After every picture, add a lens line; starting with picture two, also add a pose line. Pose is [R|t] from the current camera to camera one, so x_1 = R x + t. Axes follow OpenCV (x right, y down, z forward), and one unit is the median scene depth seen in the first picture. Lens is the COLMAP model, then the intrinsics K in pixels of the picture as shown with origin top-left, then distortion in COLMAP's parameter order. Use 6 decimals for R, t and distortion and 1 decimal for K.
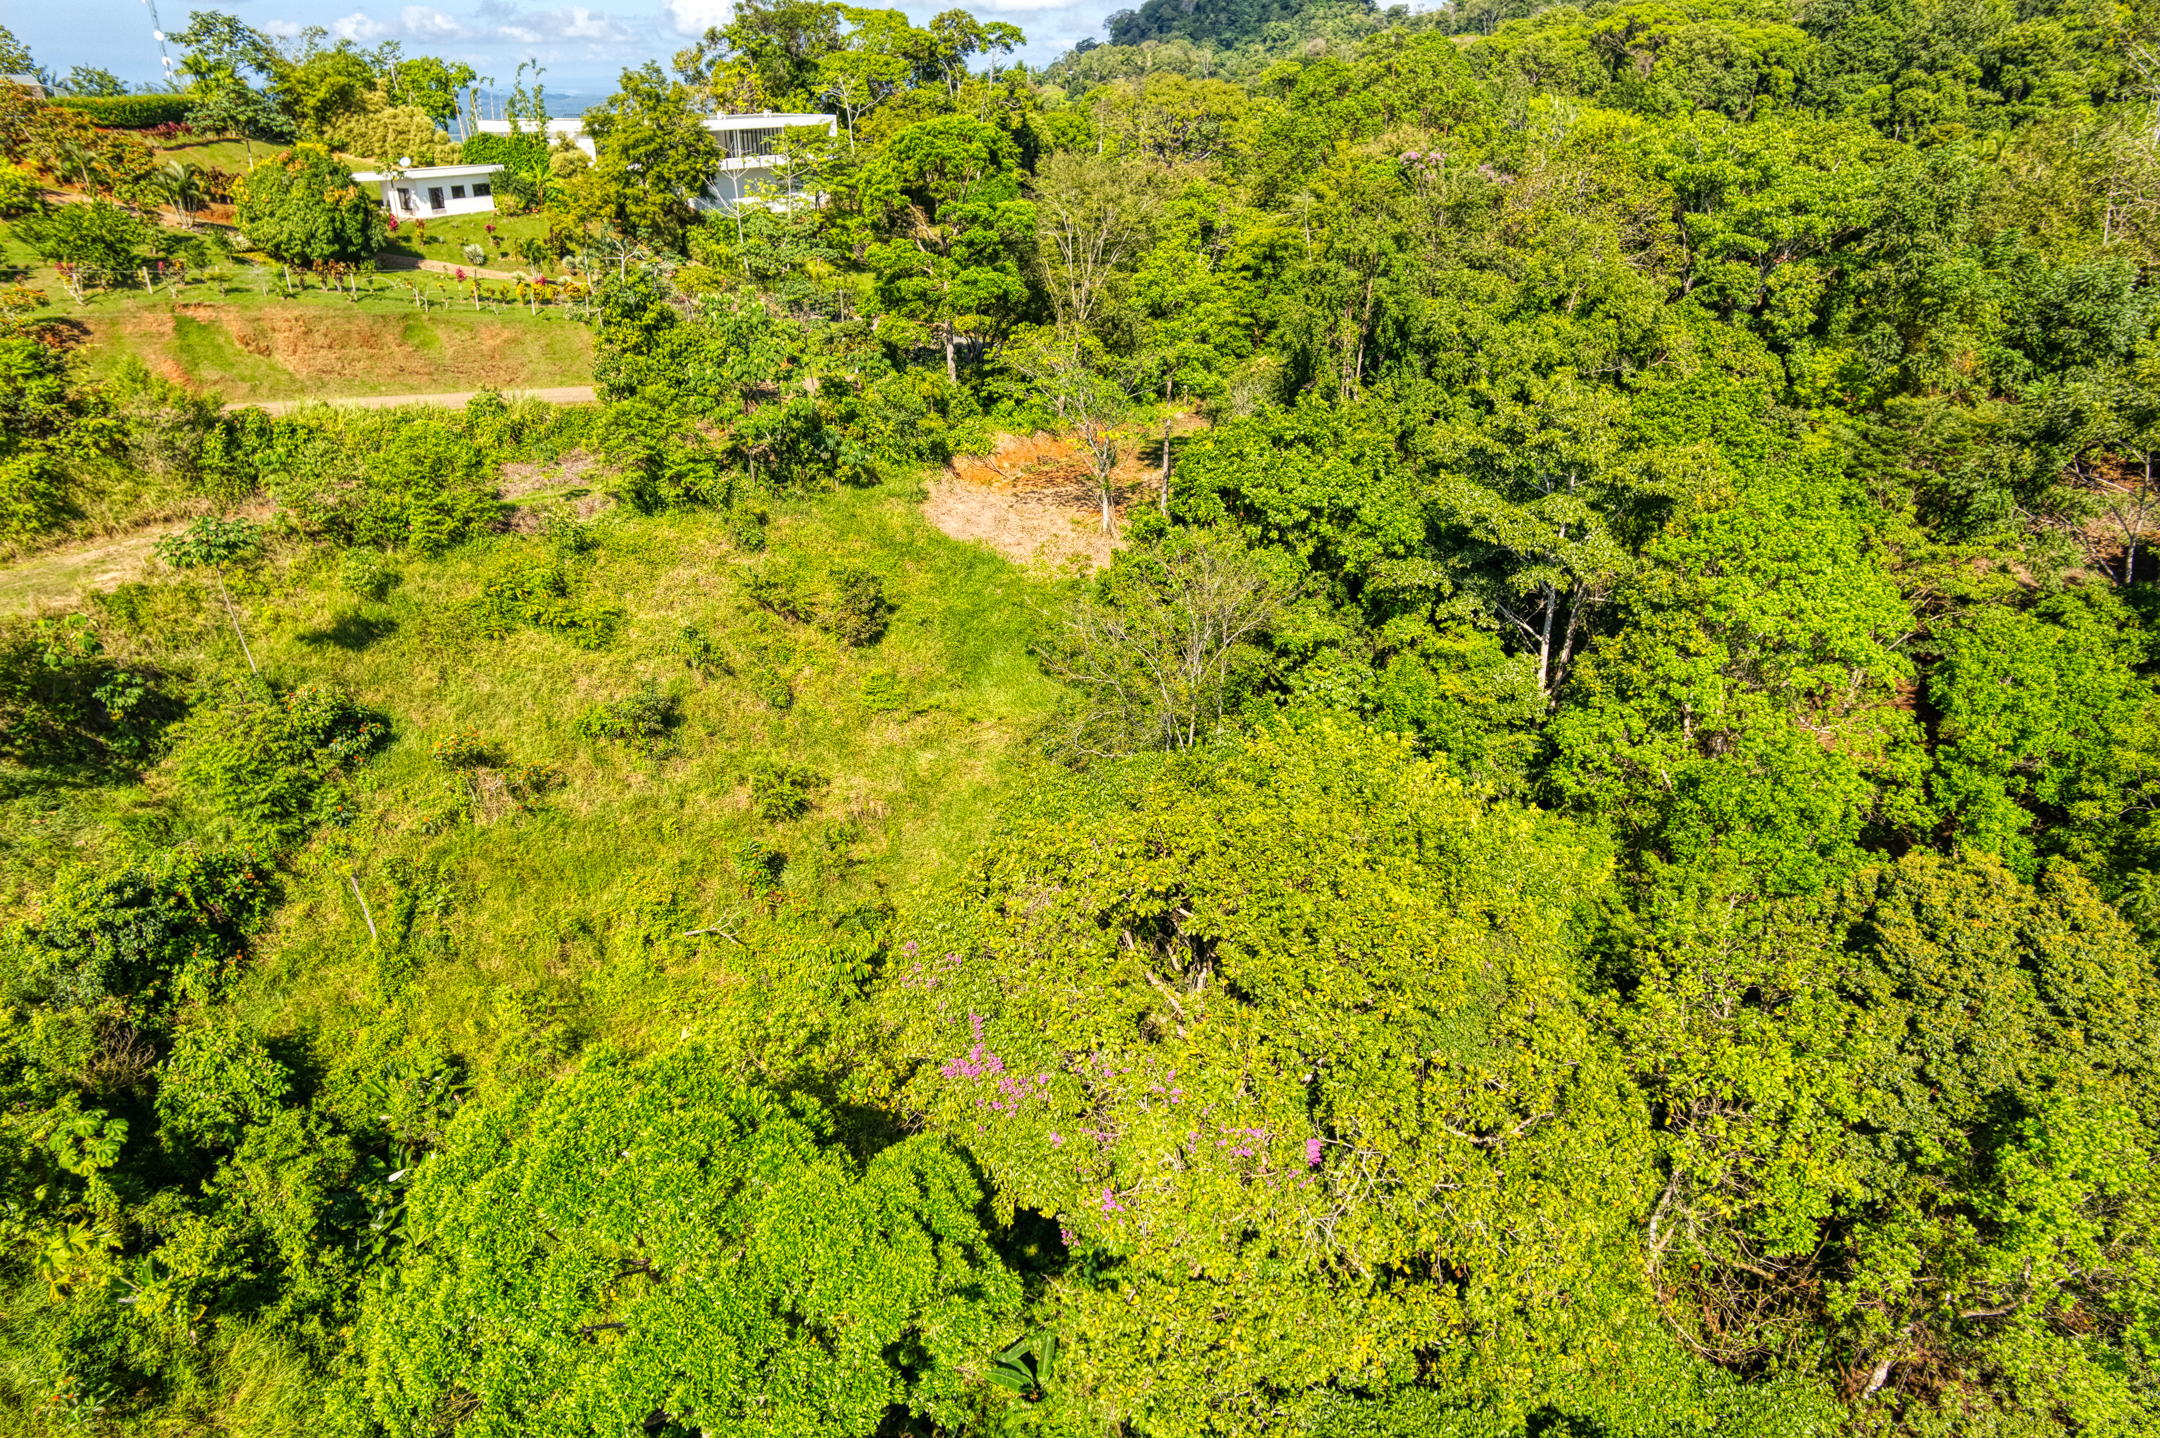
lens RADIAL K [[1357.7, 0, 1074.6], [0, 1357.7, 715.4], [0, 0, 1]] dist [-0.086122, 0.074965]
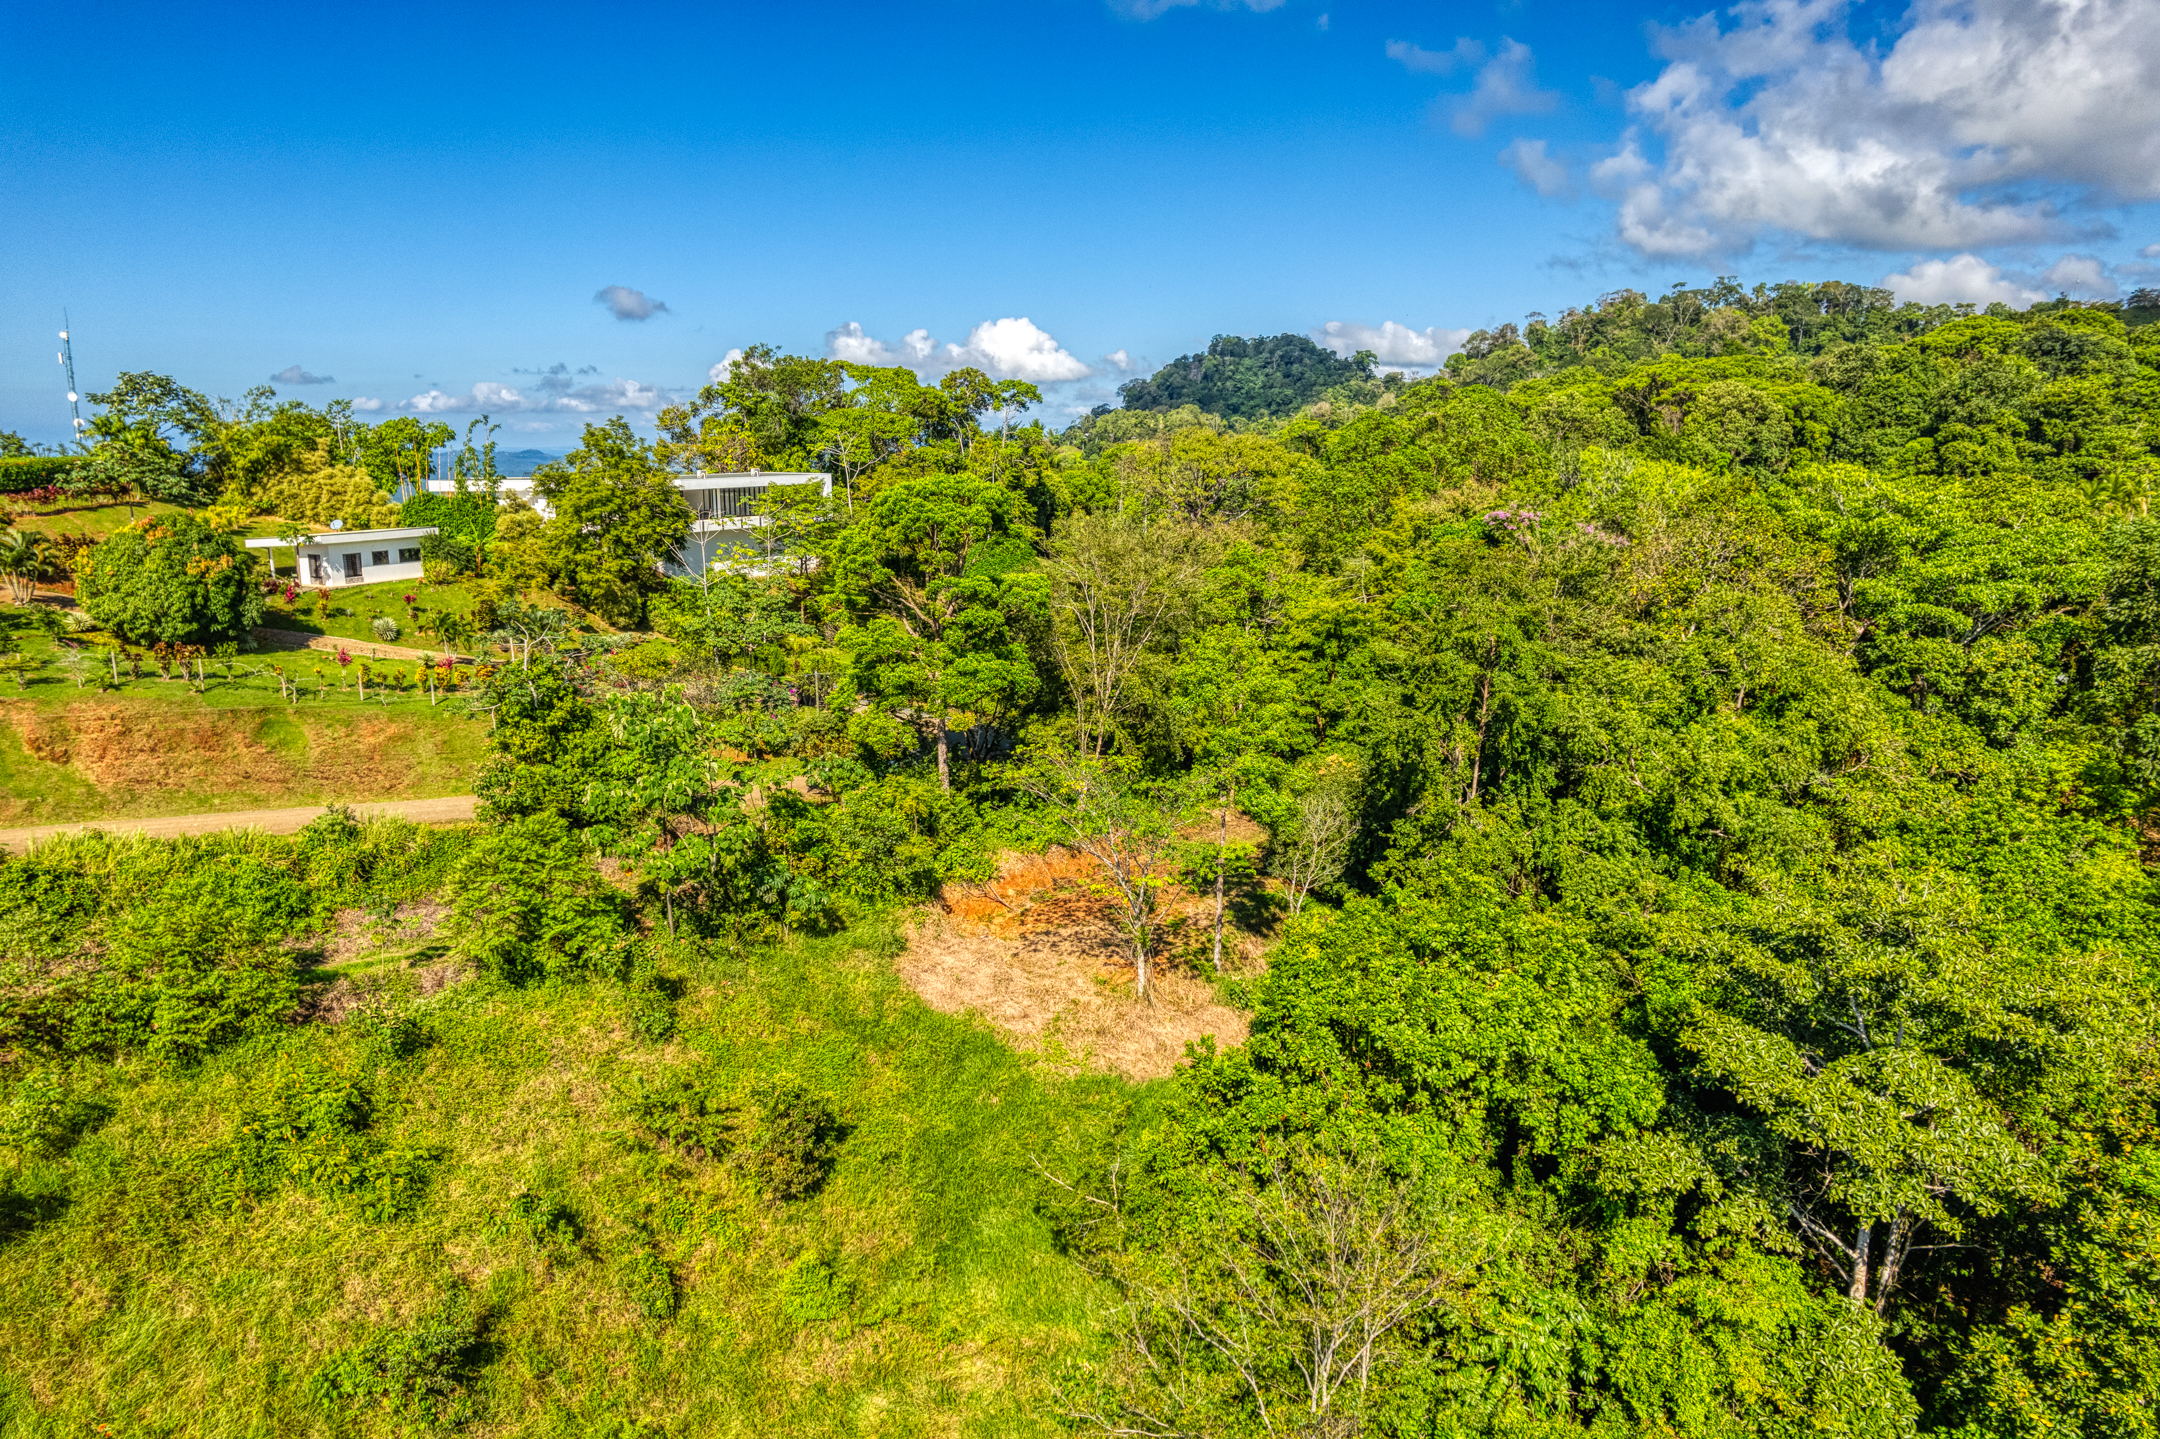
lens RADIAL K [[1357.7, 0, 1074.6], [0, 1357.7, 715.9], [0, 0, 1]] dist [-0.086122, 0.074965]
pose [[0.999918, -0.003791, -0.012214, -0.003893], [0.000729, 0.970390, -0.241541, -0.093579], [0.012768, 0.241512, 0.970314, 0.209357]]
